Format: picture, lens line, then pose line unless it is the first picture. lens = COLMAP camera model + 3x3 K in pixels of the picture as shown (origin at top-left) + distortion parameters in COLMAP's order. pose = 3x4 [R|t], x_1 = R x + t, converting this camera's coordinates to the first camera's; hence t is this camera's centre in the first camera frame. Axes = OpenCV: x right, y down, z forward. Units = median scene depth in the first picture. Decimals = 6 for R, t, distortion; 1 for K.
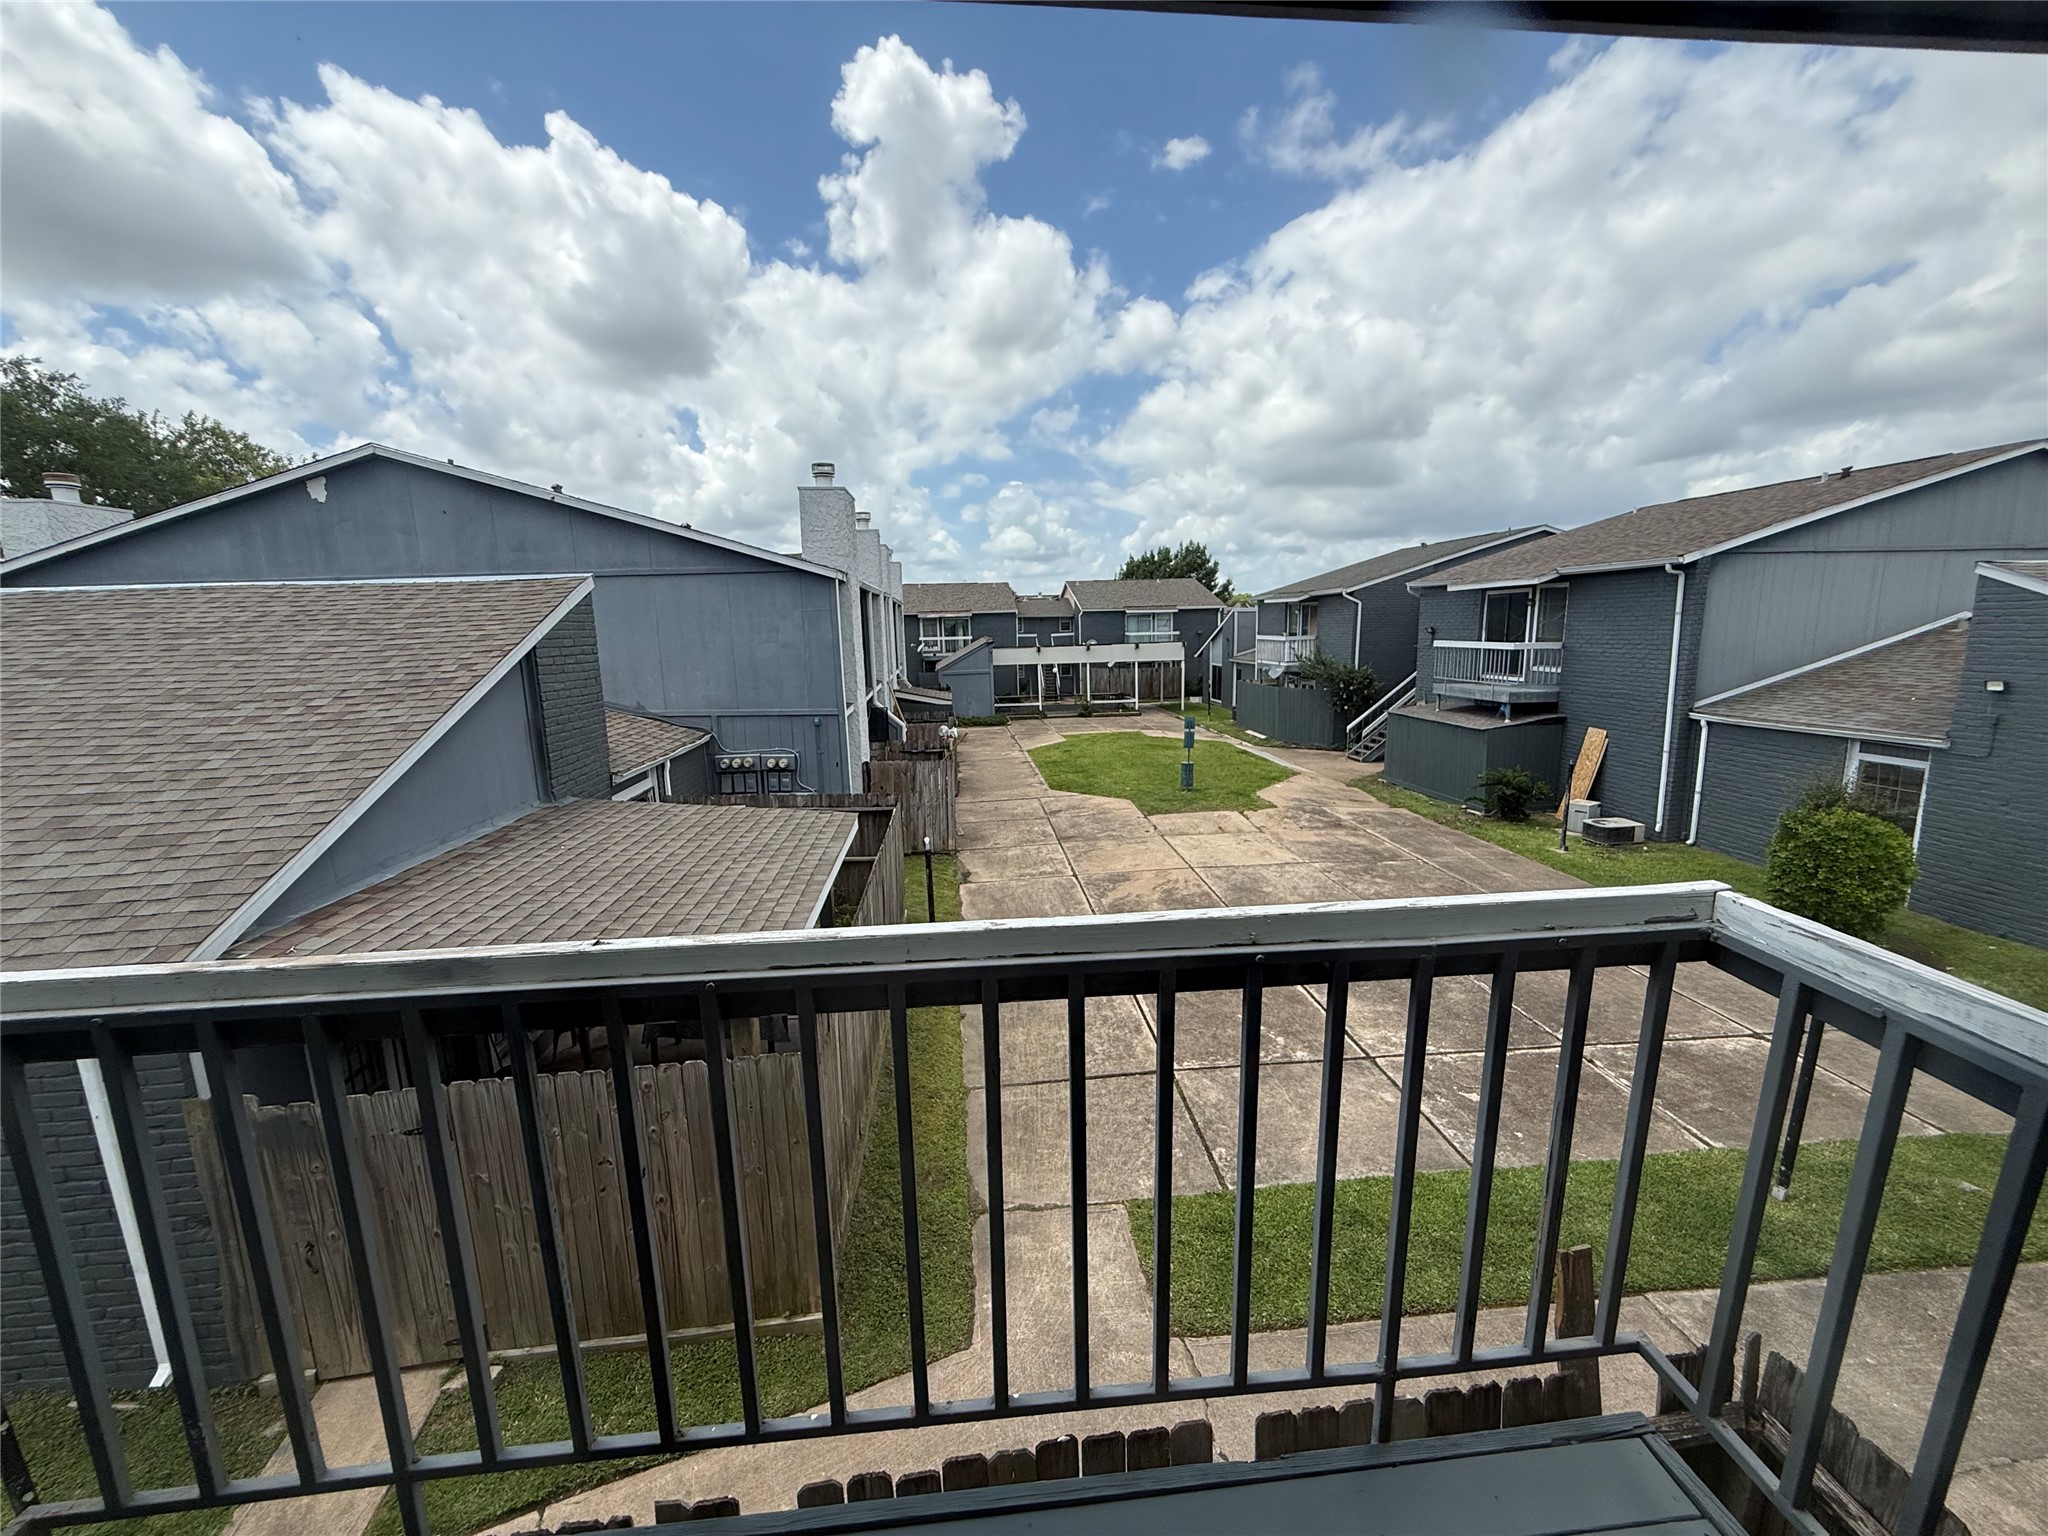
lens RADIAL K [[820.0, 0, 1018.5], [0, 820.0, 767.4], [0, 0, 1]] dist [0.000743, -0.000099]
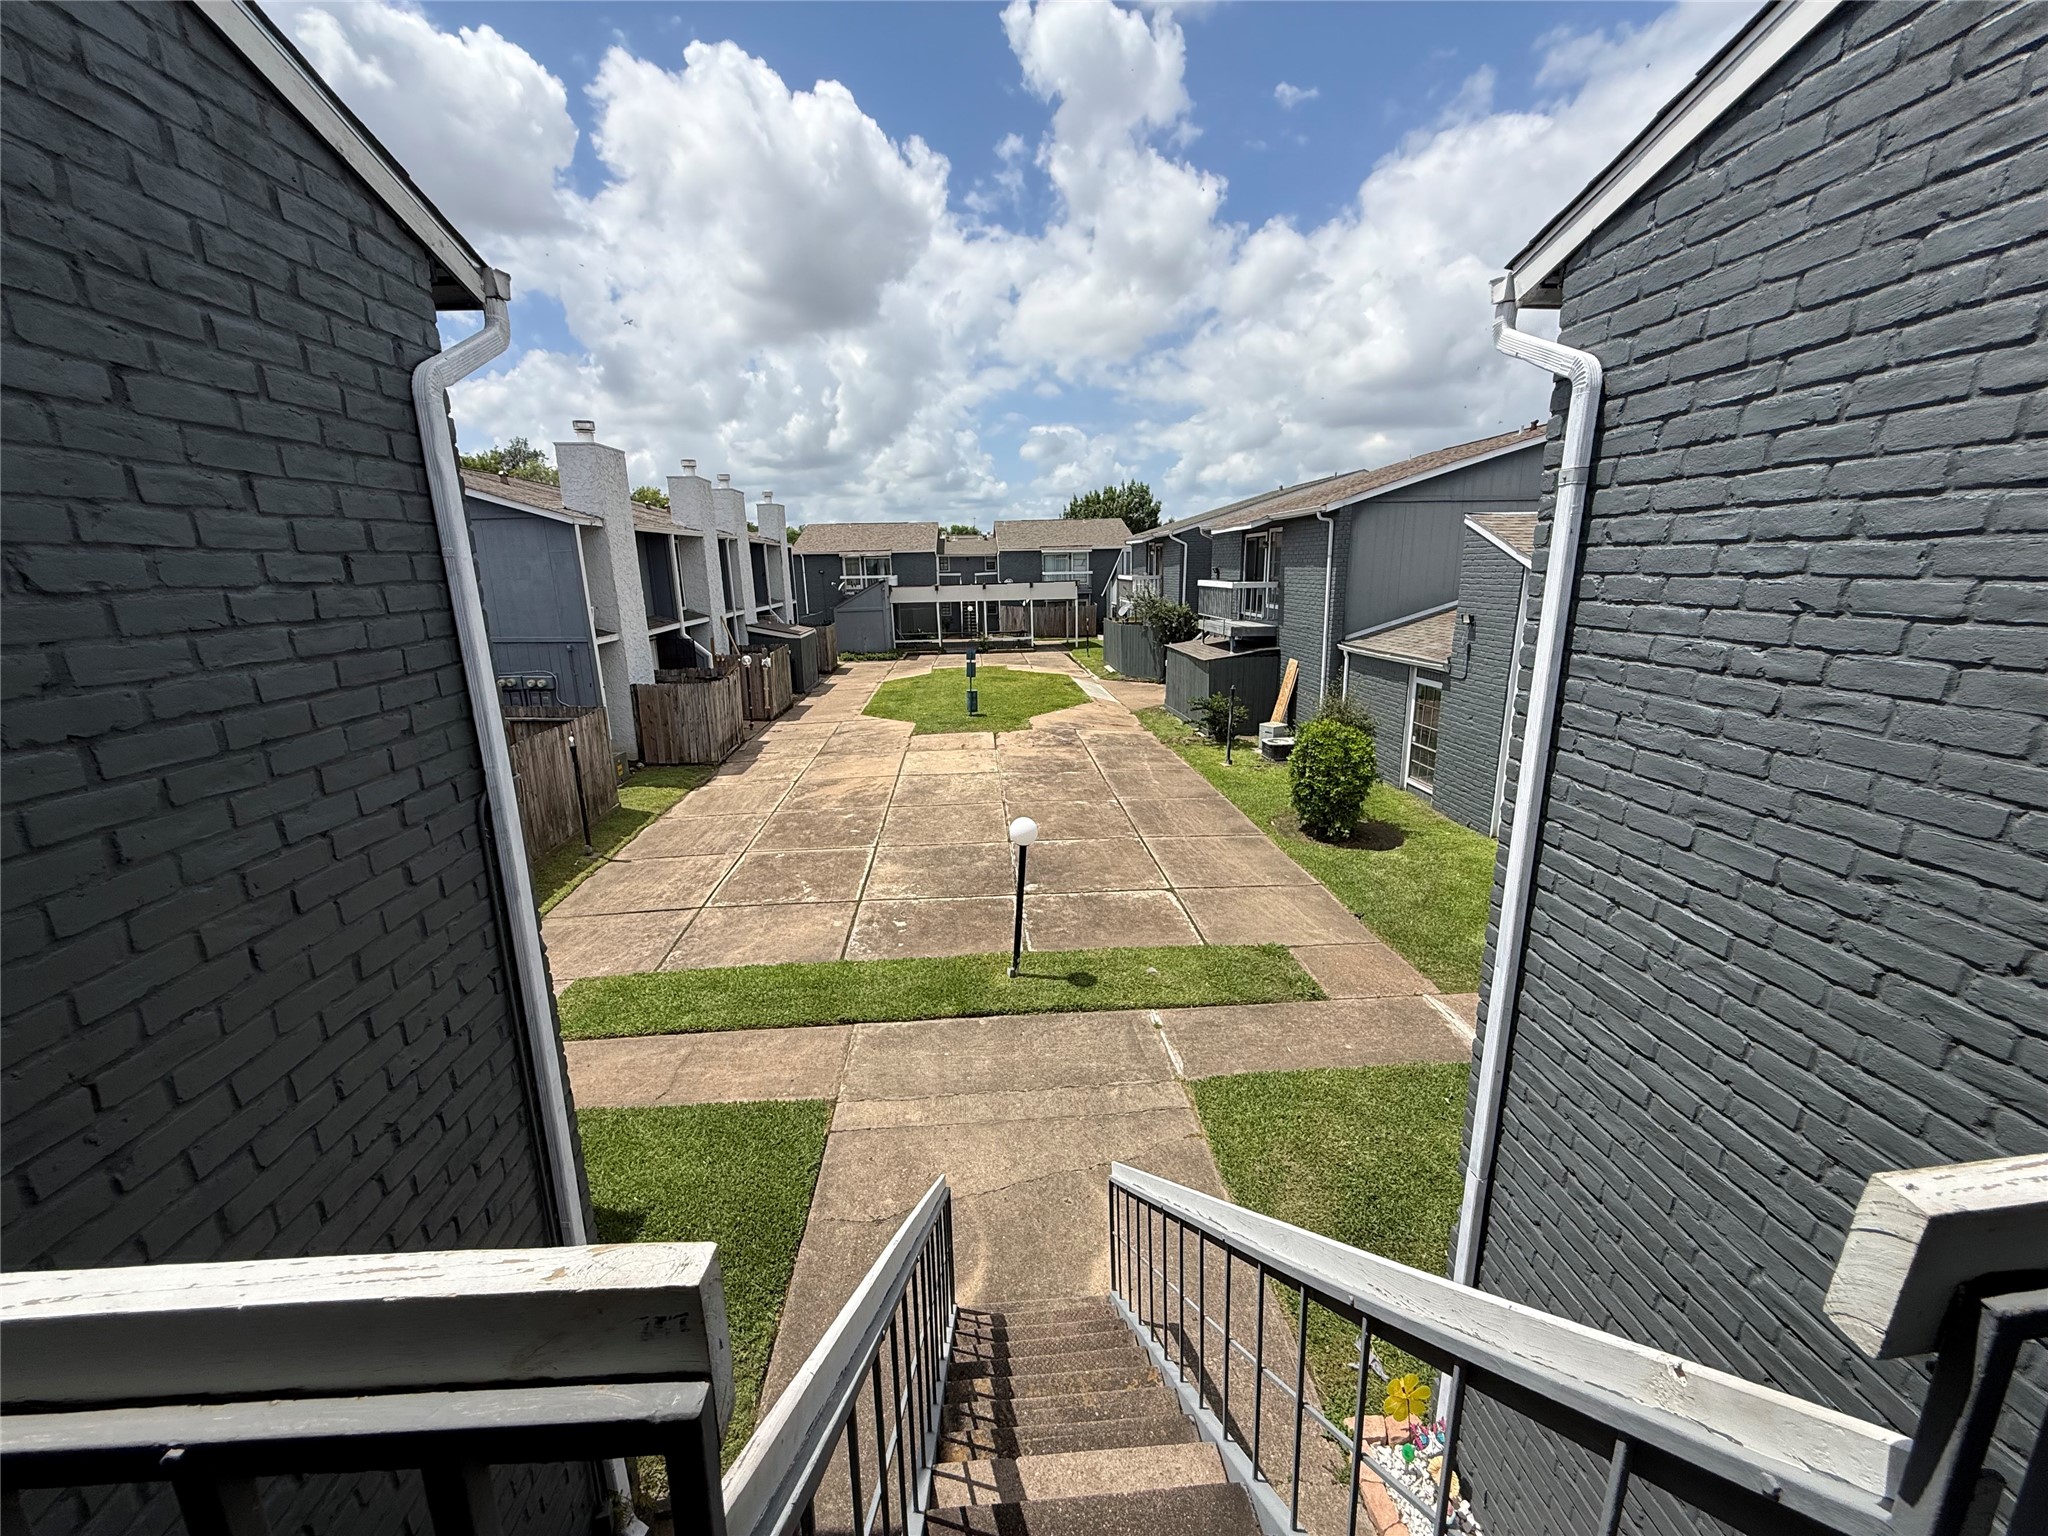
lens RADIAL K [[820.0, 0, 1018.5], [0, 820.0, 767.4], [0, 0, 1]] dist [0.000743, -0.000099]
pose [[0.999827, 0.006450, -0.017470, 0.342628], [-0.005182, 0.997413, 0.071695, 0.021935], [0.017887, -0.071592, 0.997274, -0.141135]]
